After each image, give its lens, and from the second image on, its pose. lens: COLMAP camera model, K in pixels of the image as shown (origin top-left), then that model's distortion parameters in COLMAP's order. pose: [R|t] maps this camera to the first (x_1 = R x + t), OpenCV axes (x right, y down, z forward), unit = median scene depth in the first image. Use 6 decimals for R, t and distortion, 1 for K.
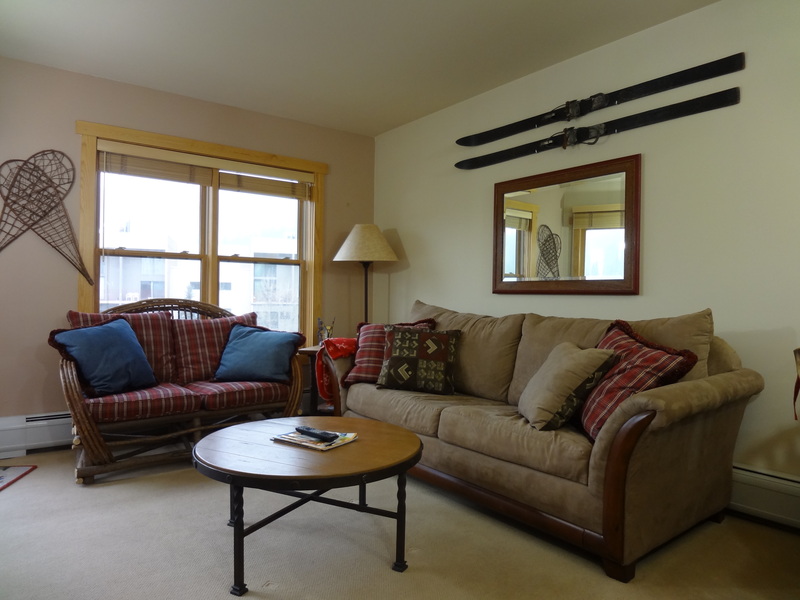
lens RADIAL K [[551.2, 0, 400.0], [0, 551.2, 300.0], [0, 0, 1]] dist [-0.030064, -0.003426]
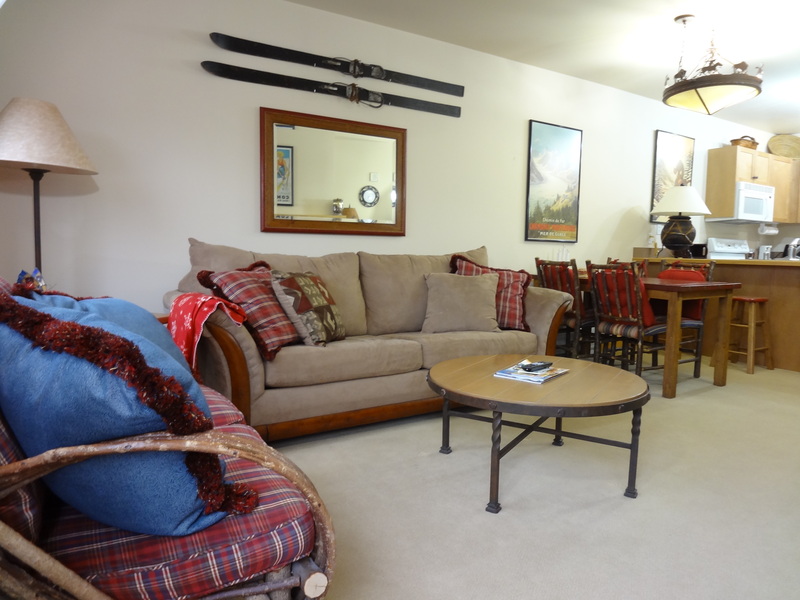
lens RADIAL K [[551.2, 0, 400.0], [0, 551.2, 300.0], [0, 0, 1]] dist [-0.030064, -0.003426]
pose [[0.094767, -0.105617, 0.989881, -0.841779], [-0.012570, 0.994150, 0.107276, 0.001373], [-0.995420, -0.022609, 0.092885, 0.805371]]
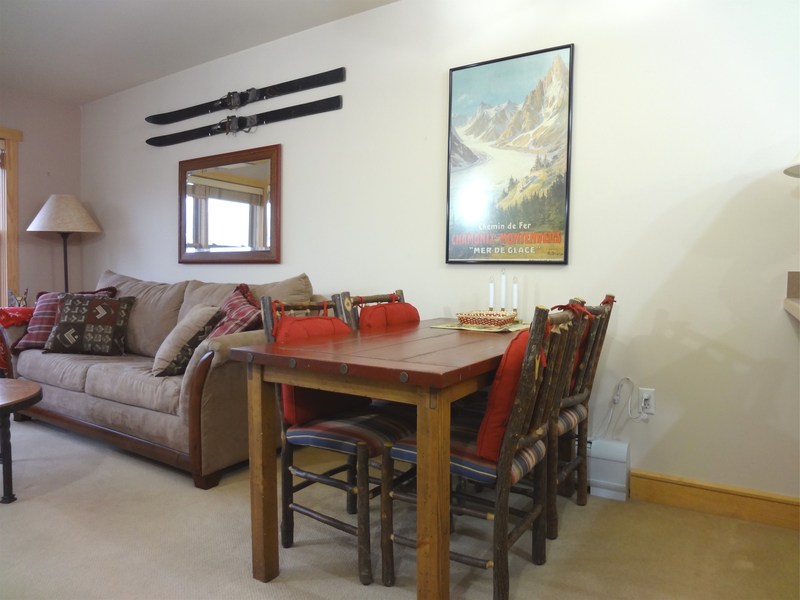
lens RADIAL K [[551.2, 0, 400.0], [0, 551.2, 300.0], [0, 0, 1]] dist [-0.030064, -0.003426]
pose [[0.943364, -0.018139, 0.331264, 0.259025], [0.003429, 0.998984, 0.044936, 0.015407], [-0.331742, -0.041255, 0.942467, -0.197858]]
